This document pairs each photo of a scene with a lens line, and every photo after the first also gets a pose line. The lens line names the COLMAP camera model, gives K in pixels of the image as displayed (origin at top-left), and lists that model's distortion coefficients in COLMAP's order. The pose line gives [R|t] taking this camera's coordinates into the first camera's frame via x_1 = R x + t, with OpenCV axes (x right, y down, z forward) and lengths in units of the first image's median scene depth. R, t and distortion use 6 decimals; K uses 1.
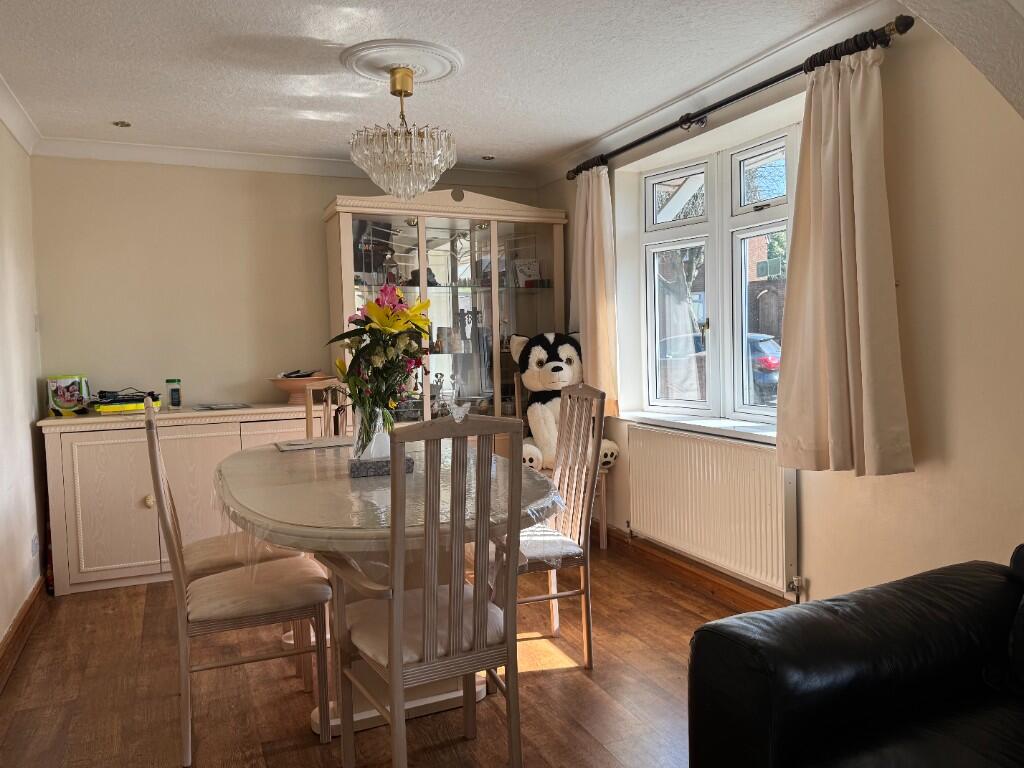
lens RADIAL K [[773.7, 0, 512.7], [0, 773.7, 383.9], [0, 0, 1]] dist [-0.023621, -0.000581]
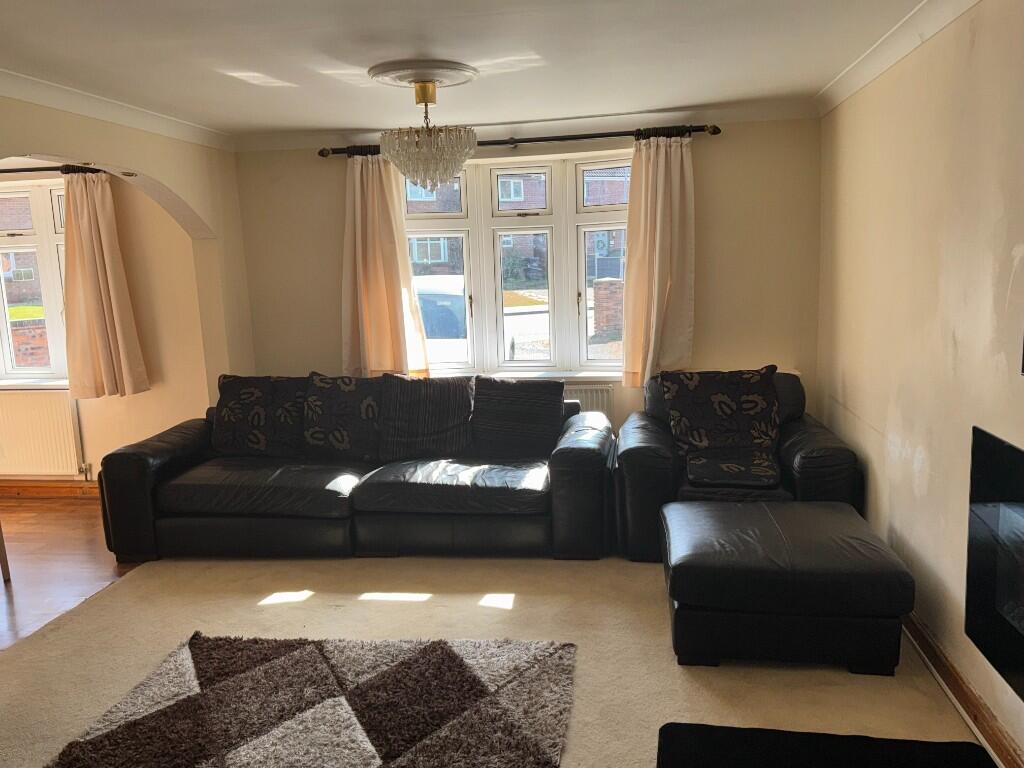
lens RADIAL K [[832.1, 0, 511.8], [0, 832.1, 392.0], [0, 0, 1]] dist [0.063615, -0.009973]
pose [[0.521943, -0.131517, 0.842781, -0.805951], [0.072826, 0.991305, 0.109592, -0.049749], [-0.849866, 0.004176, 0.526982, -0.920178]]
